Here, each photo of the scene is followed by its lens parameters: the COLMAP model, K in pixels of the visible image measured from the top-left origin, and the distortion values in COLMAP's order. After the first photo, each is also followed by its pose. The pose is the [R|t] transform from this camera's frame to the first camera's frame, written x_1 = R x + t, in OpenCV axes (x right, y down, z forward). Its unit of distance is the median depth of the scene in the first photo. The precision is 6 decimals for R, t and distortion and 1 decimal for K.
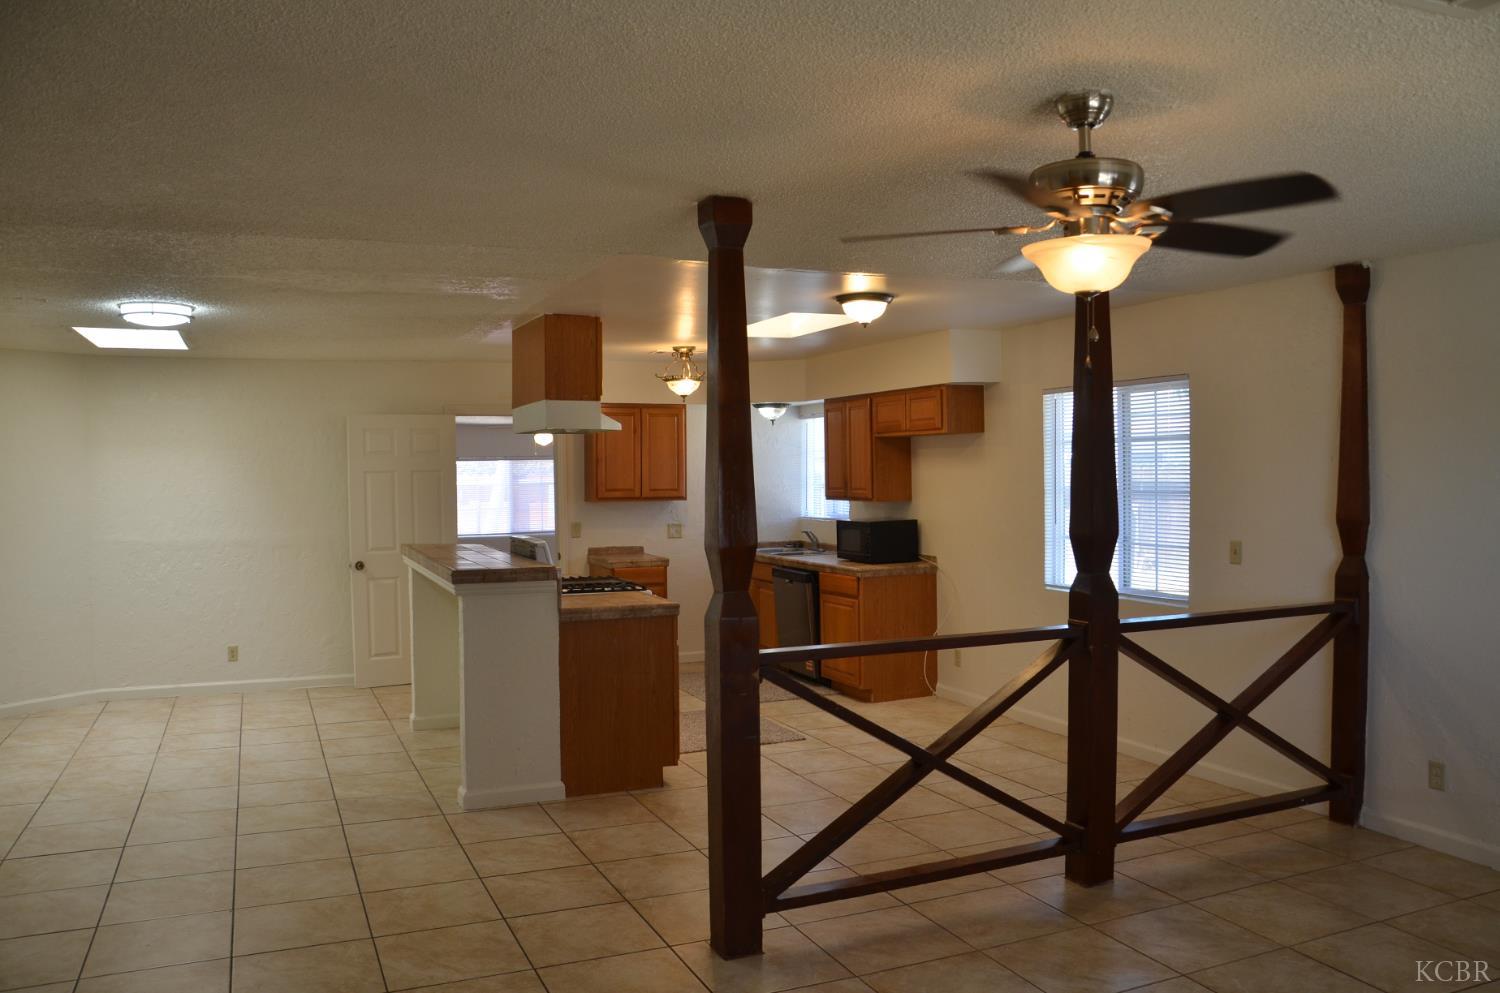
lens RADIAL K [[1152.3, 0, 752.9], [0, 1152.3, 536.4], [0, 0, 1]] dist [-0.149970, 0.091851]
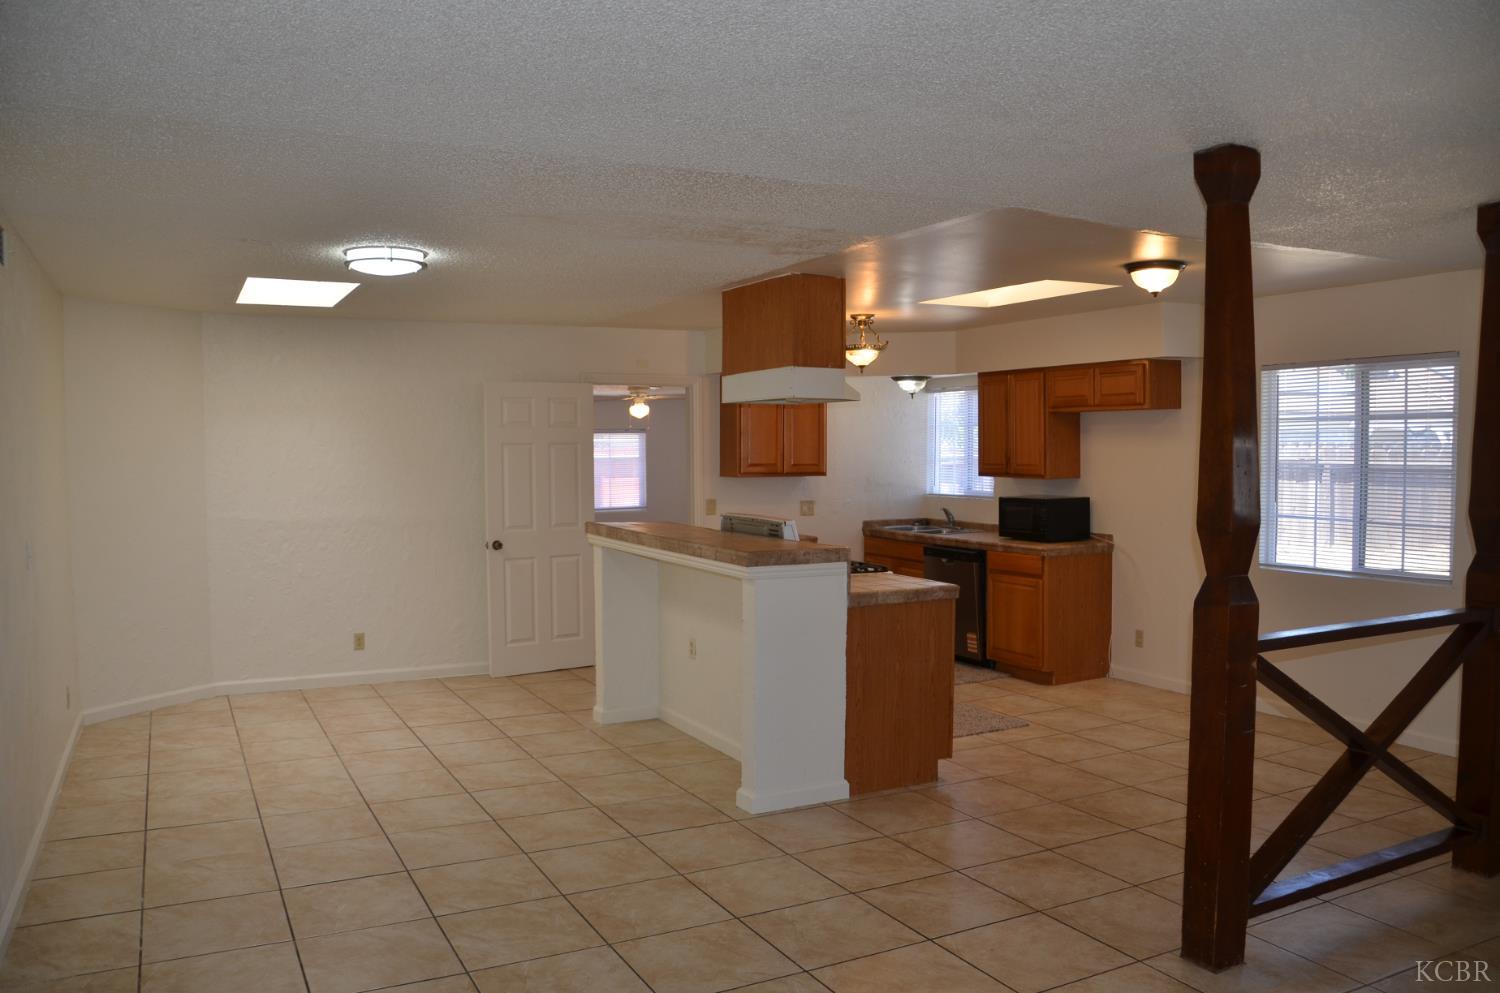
lens RADIAL K [[1151.2, 0, 757.2], [0, 1151.2, 517.5], [0, 0, 1]] dist [-0.163562, 0.110990]
pose [[0.997294, 0.001940, 0.073496, -0.218331], [-0.002171, 0.999993, 0.003065, 0.000285], [-0.073489, -0.003216, 0.997291, 0.061149]]
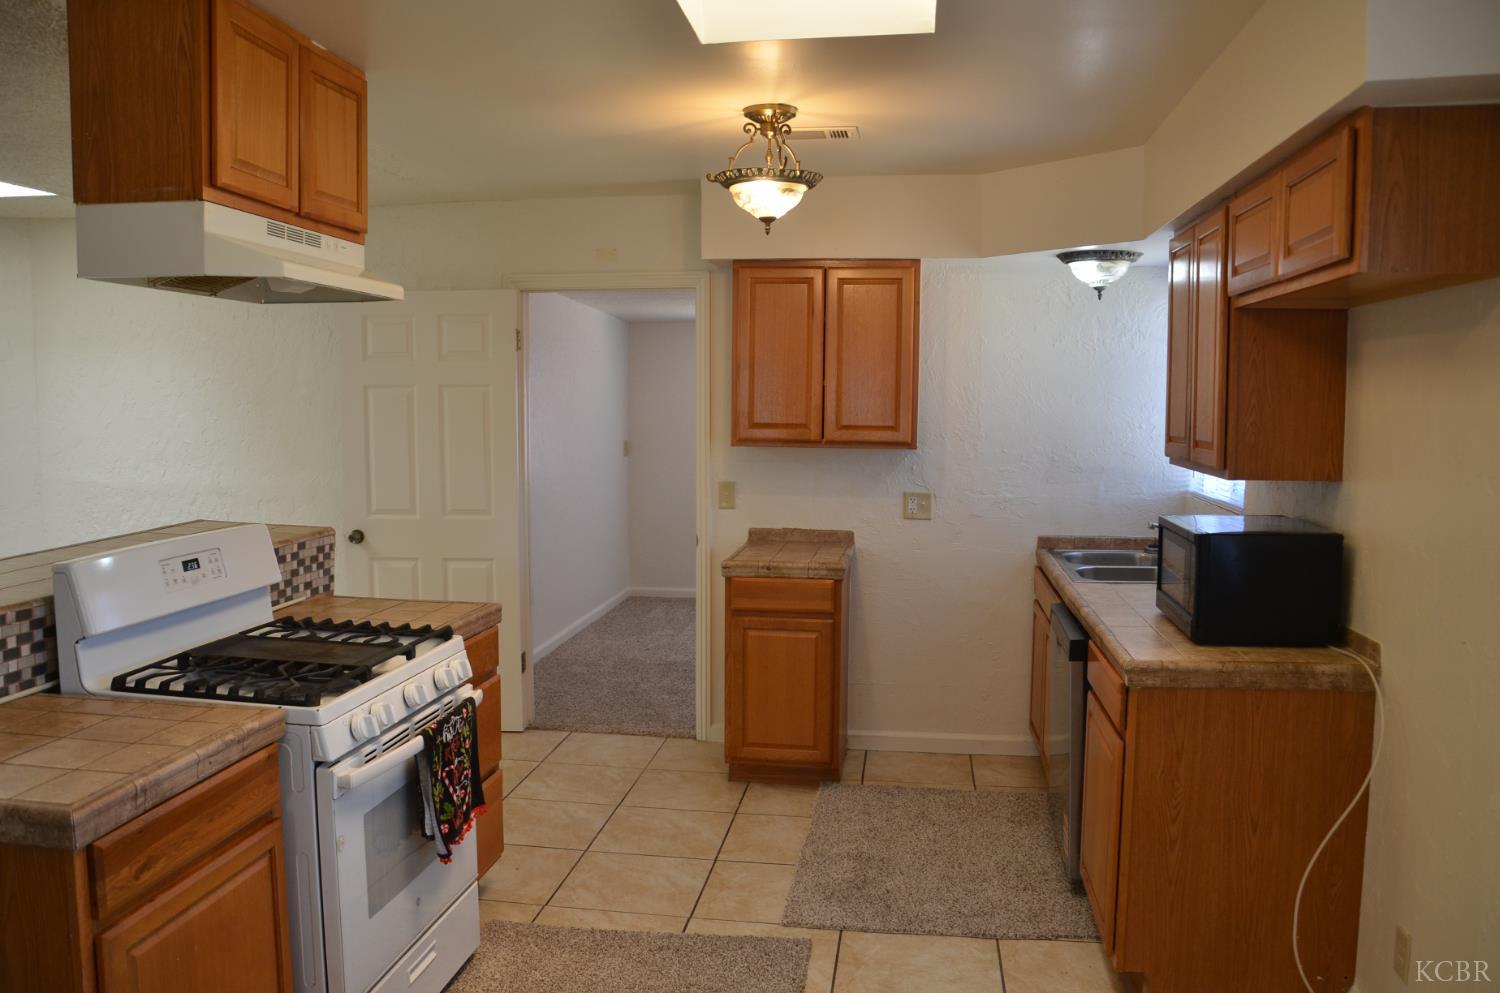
lens RADIAL K [[1152.3, 0, 752.9], [0, 1152.3, 536.4], [0, 0, 1]] dist [-0.149970, 0.091851]
pose [[0.847161, 0.079360, -0.525376, 0.177628], [-0.044337, 0.995893, 0.078941, -0.035359], [0.529483, -0.043582, 0.847200, 0.627189]]
